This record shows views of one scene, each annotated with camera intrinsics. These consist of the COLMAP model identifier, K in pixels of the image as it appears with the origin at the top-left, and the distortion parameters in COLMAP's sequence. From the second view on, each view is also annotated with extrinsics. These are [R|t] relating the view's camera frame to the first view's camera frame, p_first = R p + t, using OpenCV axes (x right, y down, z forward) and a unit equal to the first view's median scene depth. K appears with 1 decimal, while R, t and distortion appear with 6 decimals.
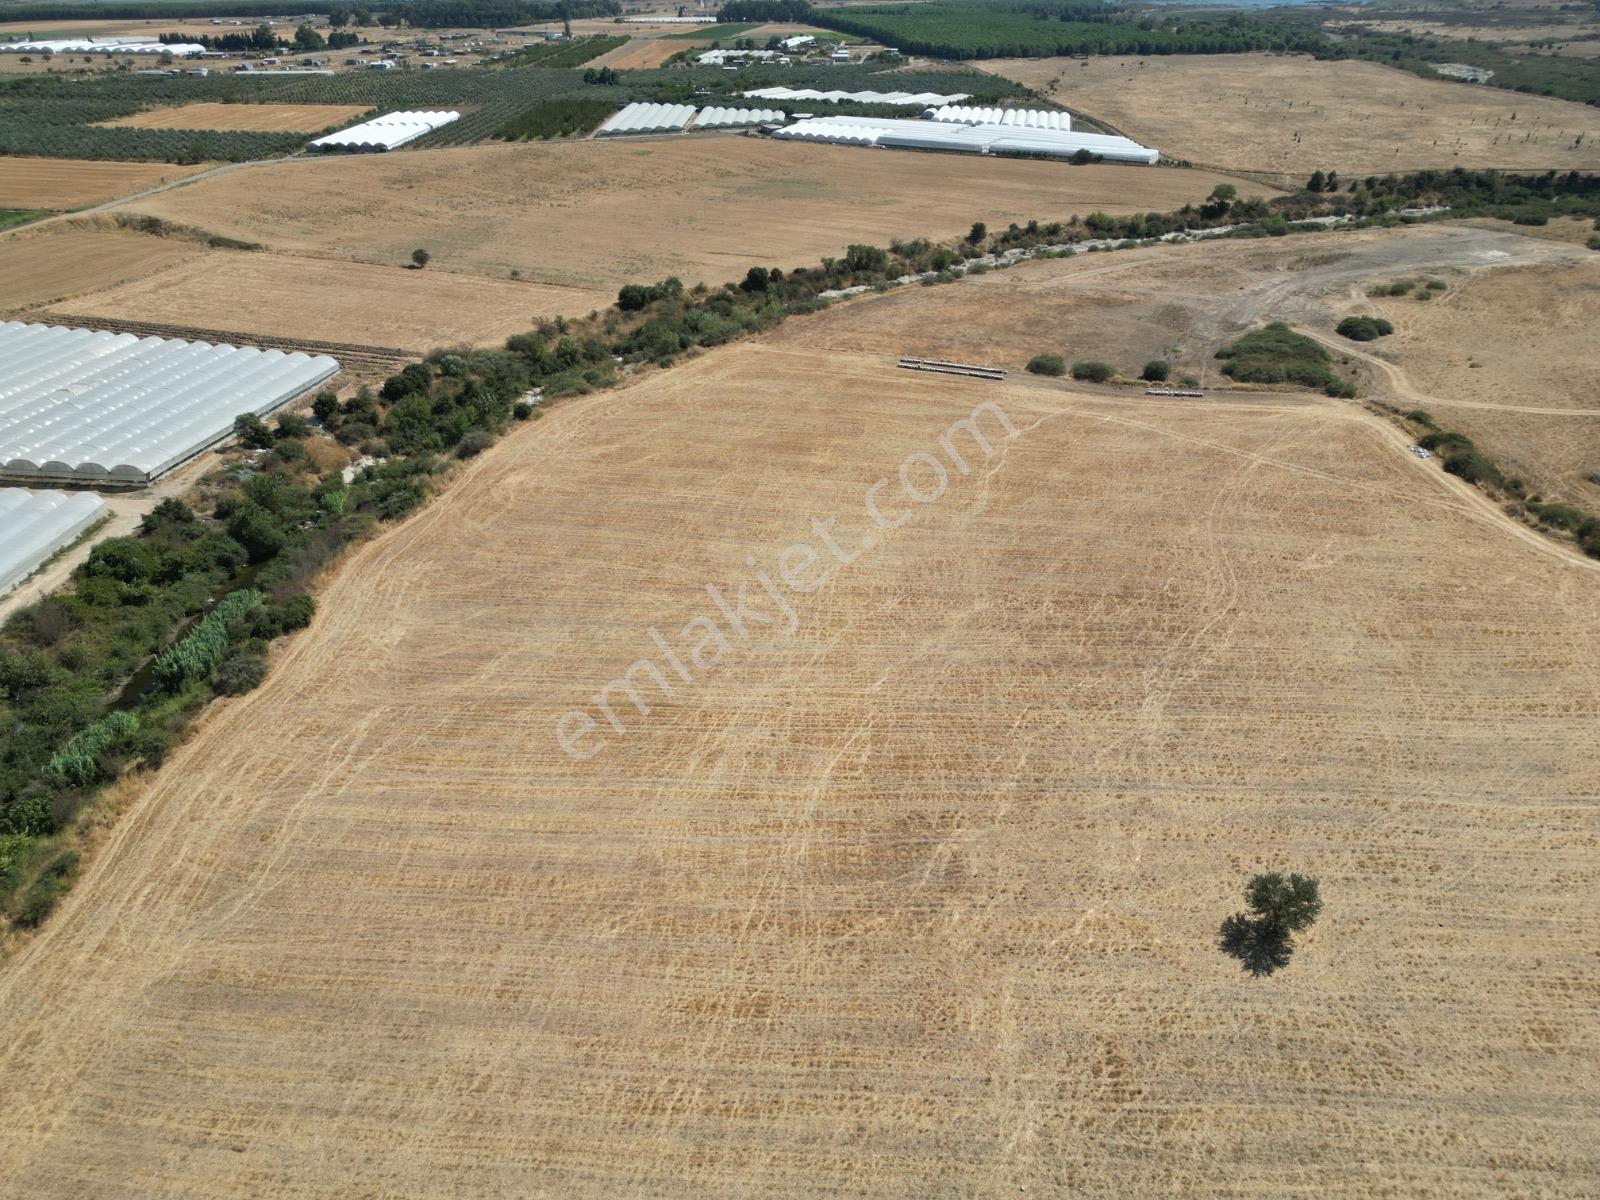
lens RADIAL K [[1127.1, 0, 801.9], [0, 1127.1, 601.9], [0, 0, 1]] dist [0.073689, -0.073507]
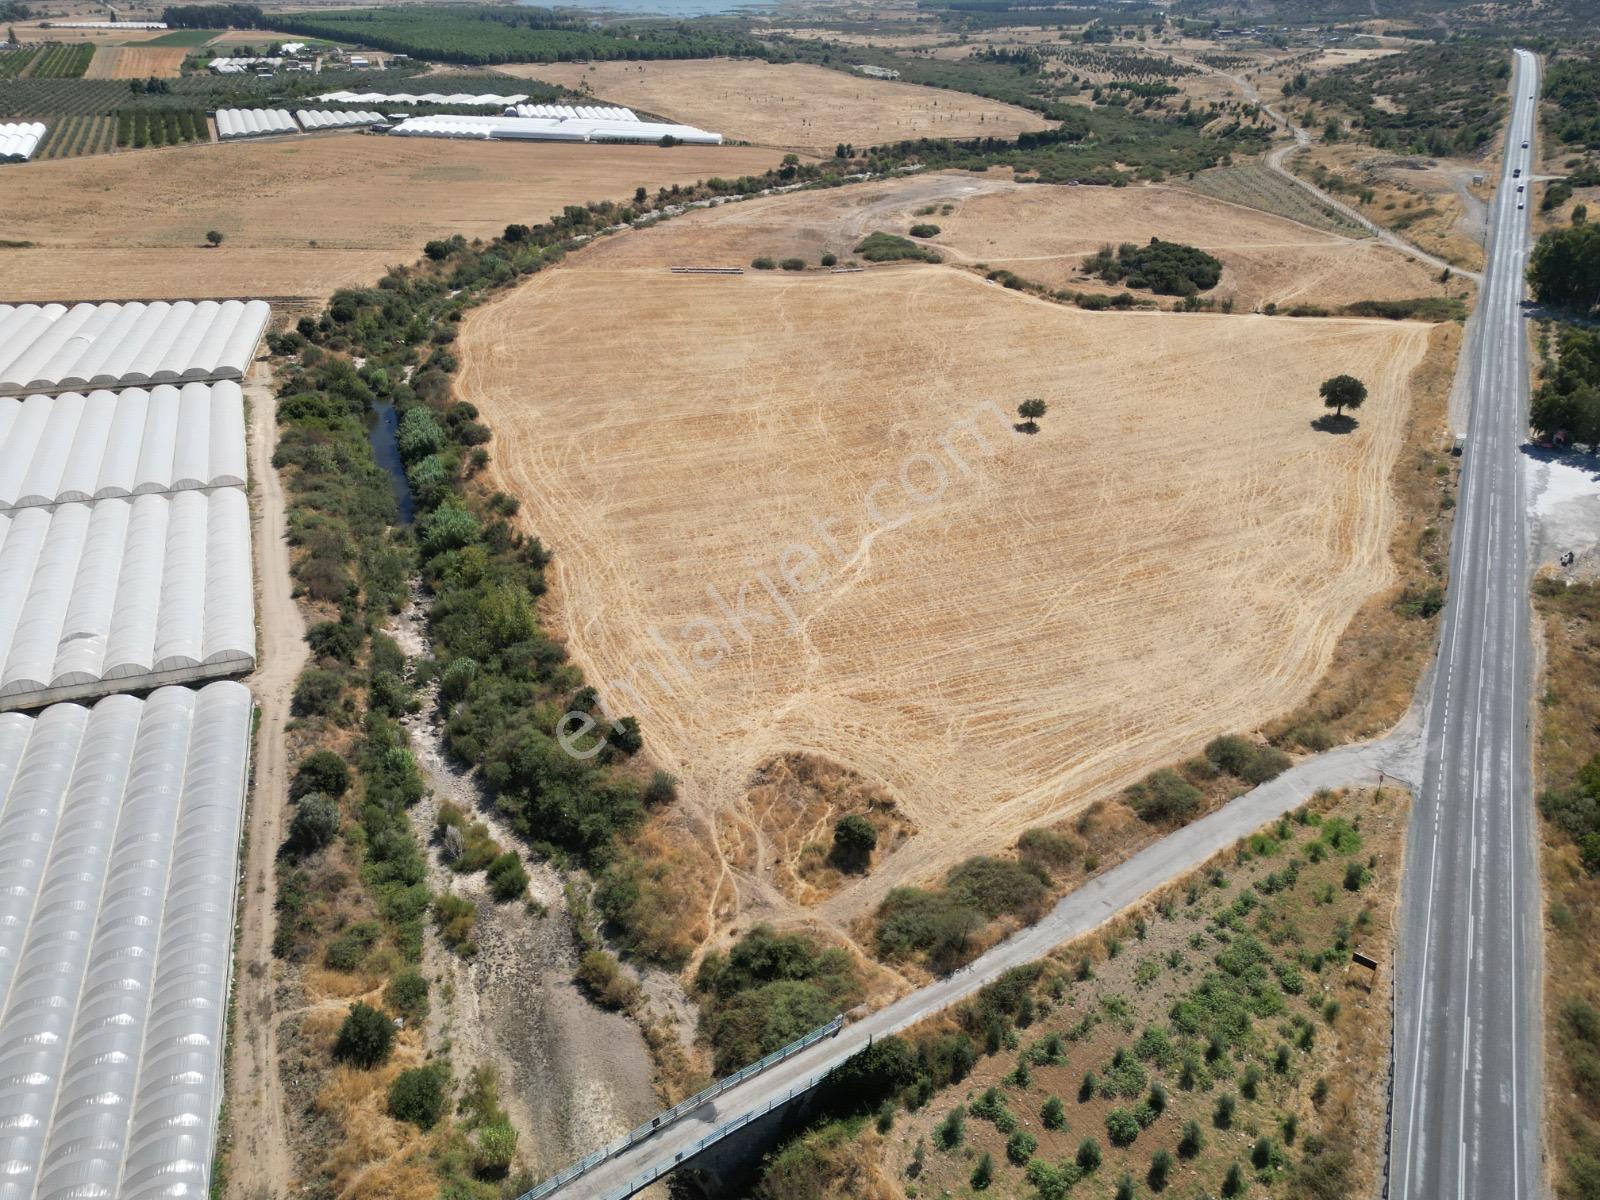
lens RADIAL K [[1131.4, 0, 803.3], [0, 1131.4, 601.1], [0, 0, 1]] dist [0.069585, -0.069594]
pose [[0.897536, -0.199987, 0.392981, -0.334725], [0.201625, 0.978741, 0.037586, 0.148315], [-0.392143, 0.045500, 0.918778, -0.325795]]
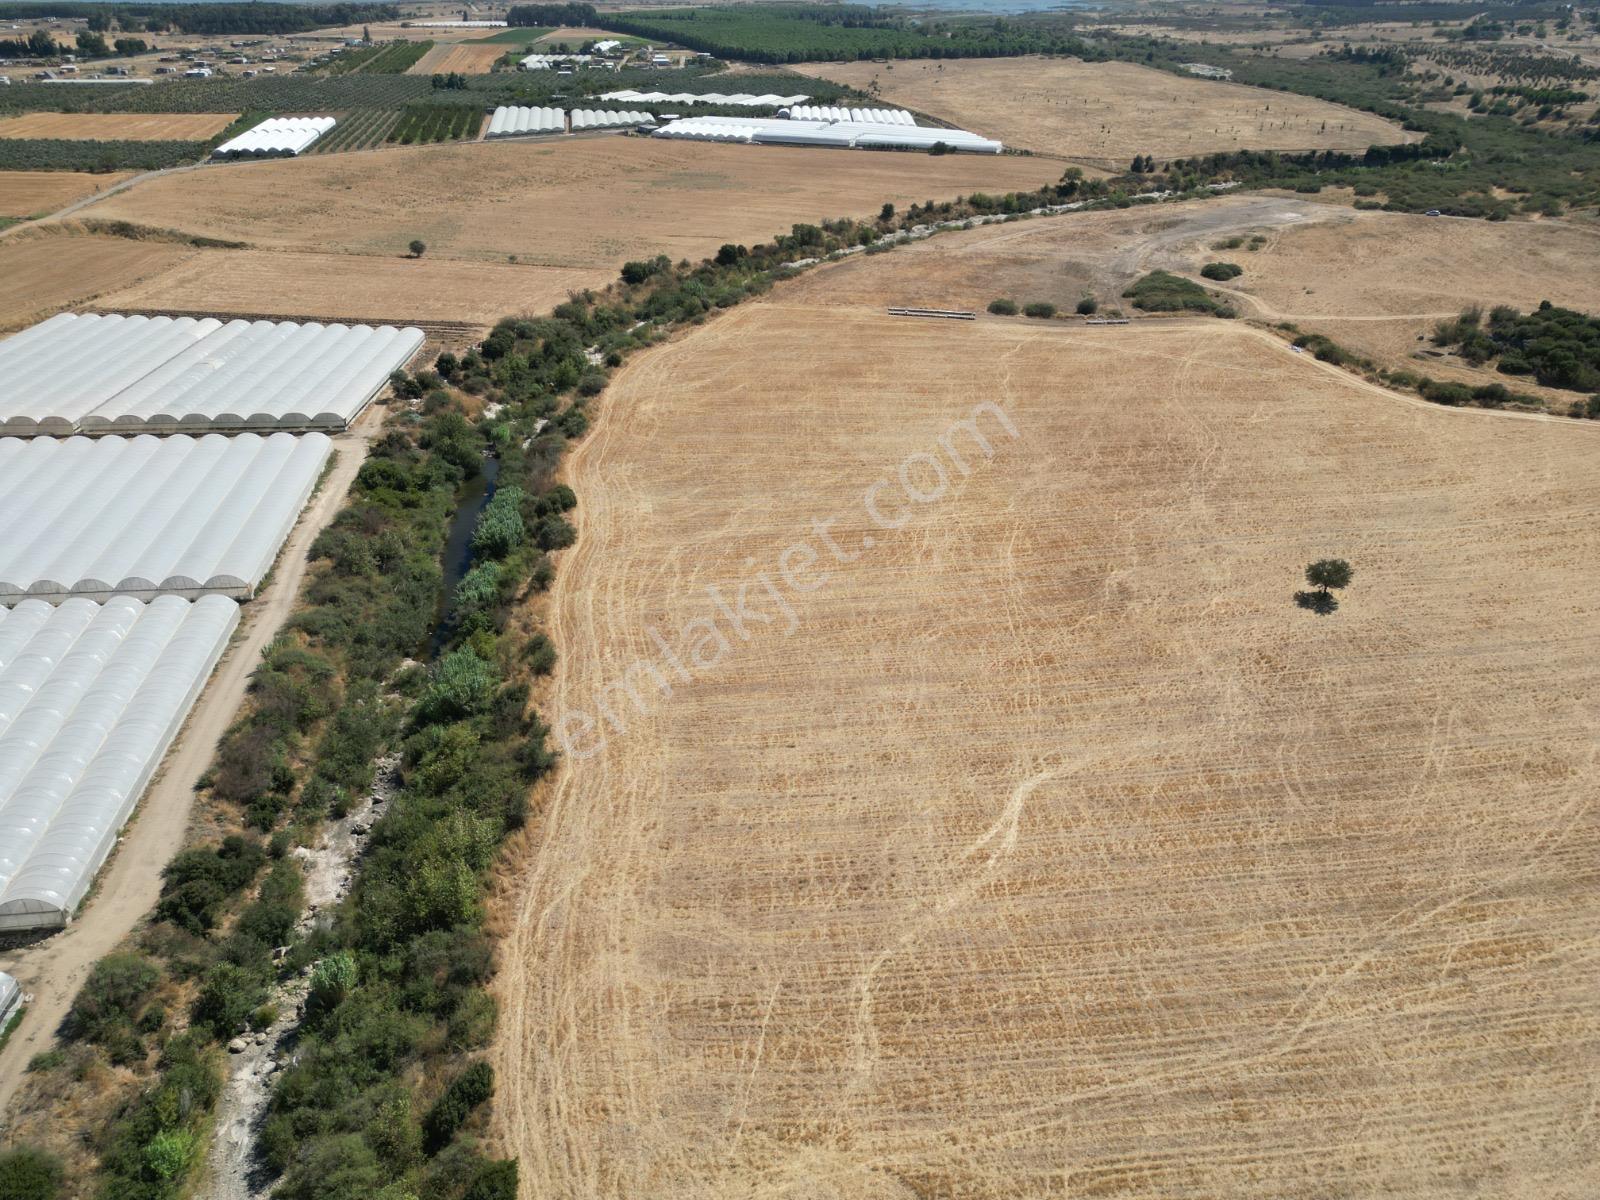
lens RADIAL K [[1128.5, 0, 802.0], [0, 1128.5, 602.1], [0, 0, 1]] dist [0.075317, -0.078707]
pose [[0.980625, -0.090278, 0.173852, -0.194075], [0.090644, 0.995866, 0.005846, 0.069273], [-0.173661, 0.010026, 0.984754, -0.156052]]
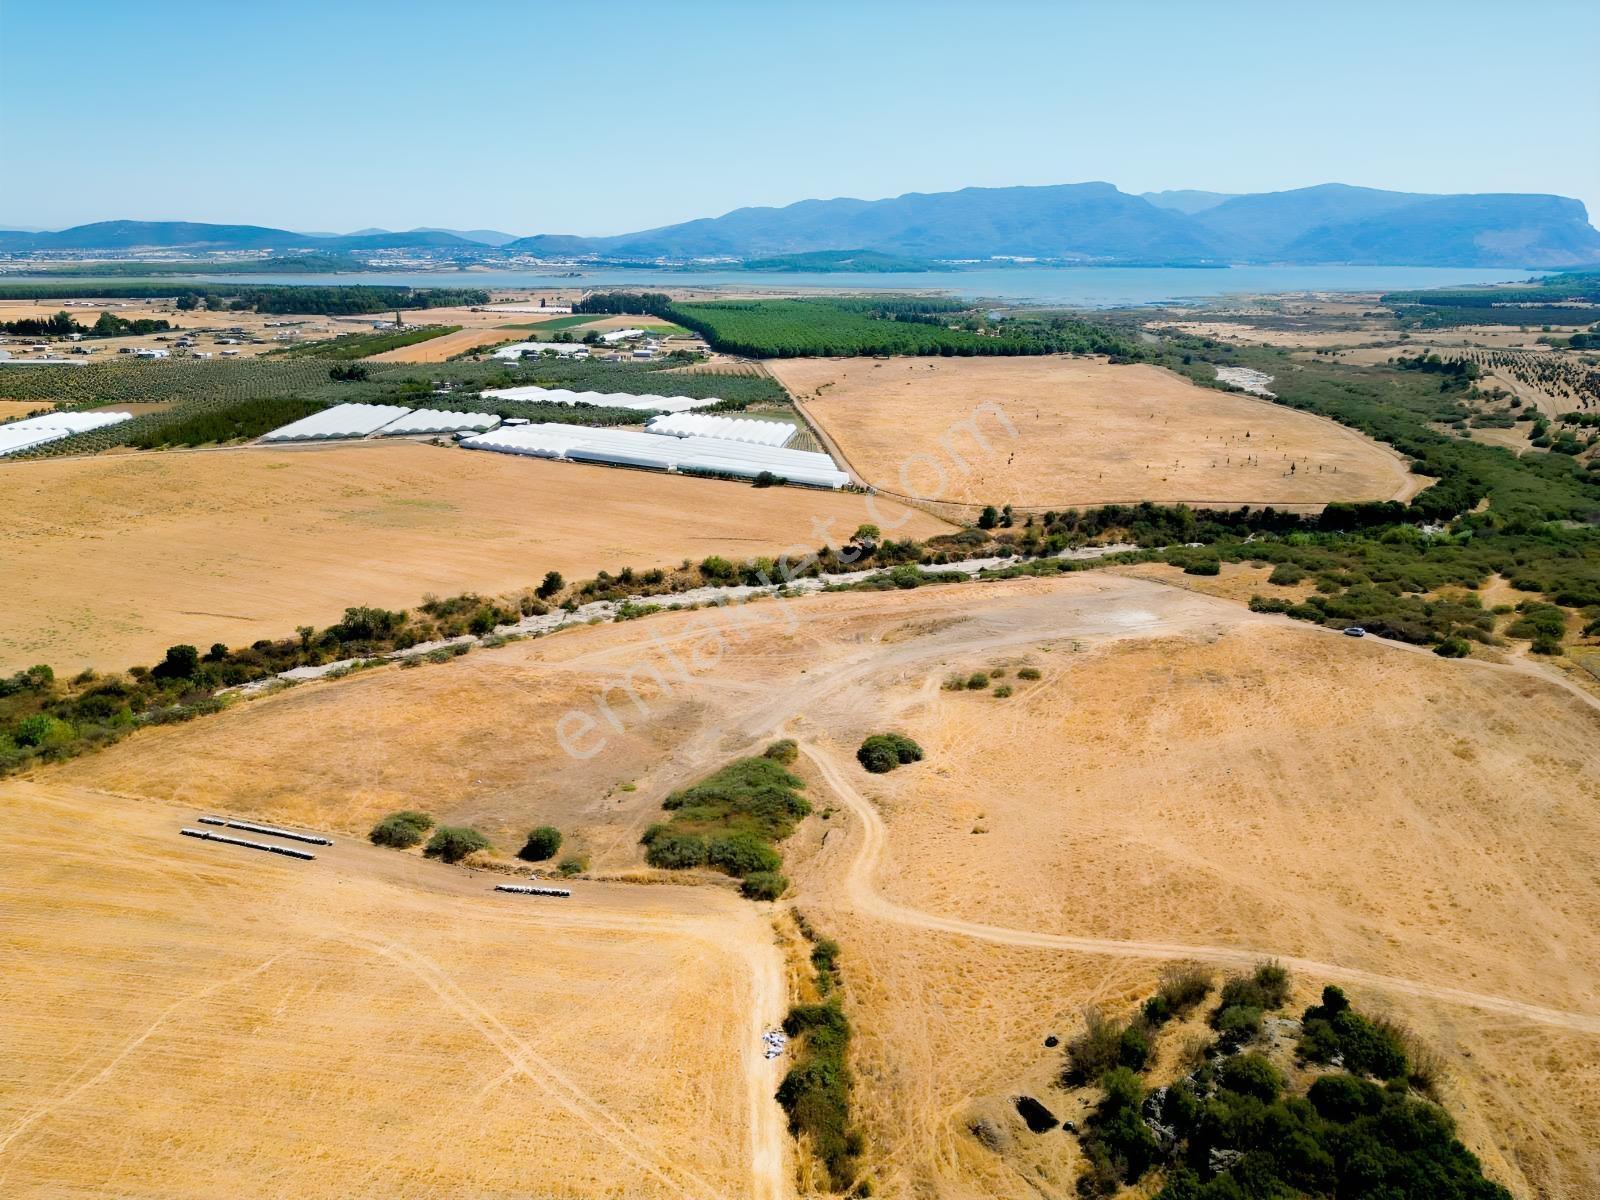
lens RADIAL K [[1128.5, 0, 802.0], [0, 1128.5, 602.1], [0, 0, 1]] dist [0.075317, -0.078707]
pose [[0.998089, 0.000648, 0.061792, 0.322042], [0.012538, 0.977024, -0.212762, -0.147373], [-0.060510, 0.213130, 0.975148, 0.201114]]
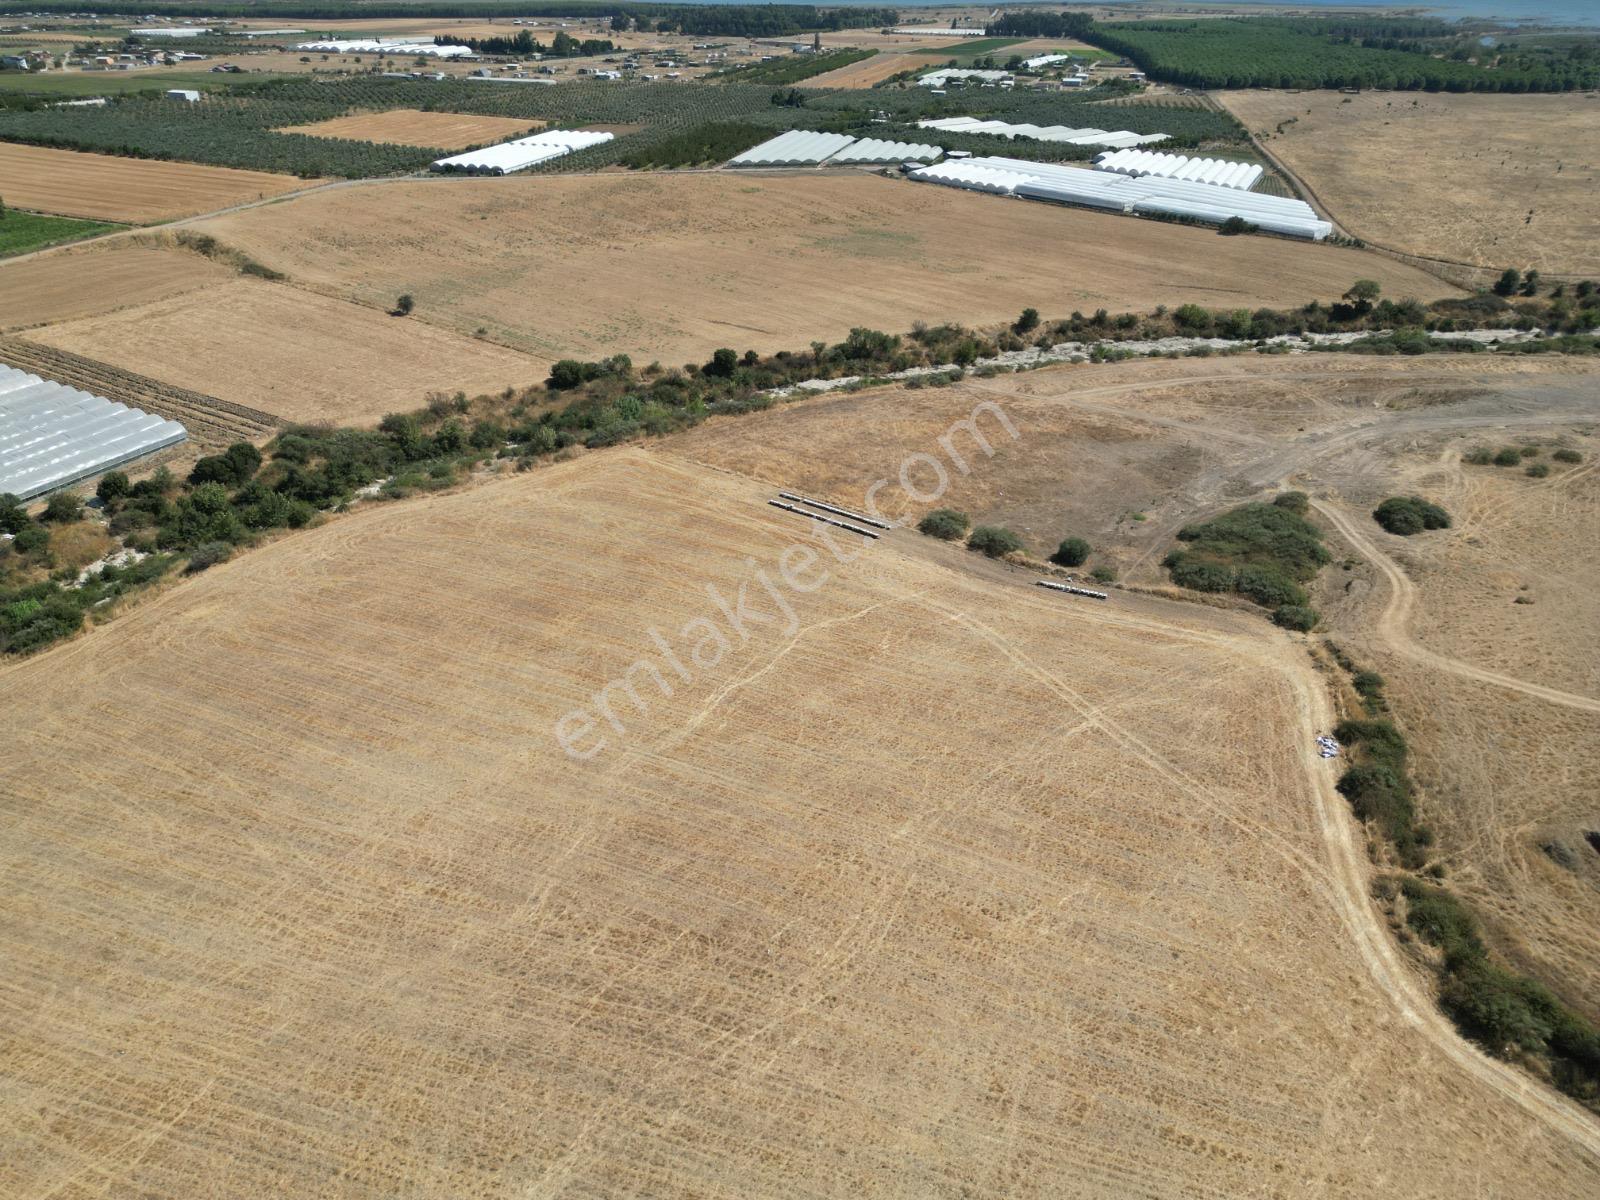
lens RADIAL K [[1127.1, 0, 801.9], [0, 1127.1, 601.9], [0, 0, 1]] dist [0.073689, -0.073507]
pose [[0.967006, 0.136150, -0.215320, 0.227855], [-0.136552, 0.990547, 0.013079, -0.114924], [0.215065, 0.016755, 0.976456, 0.147963]]
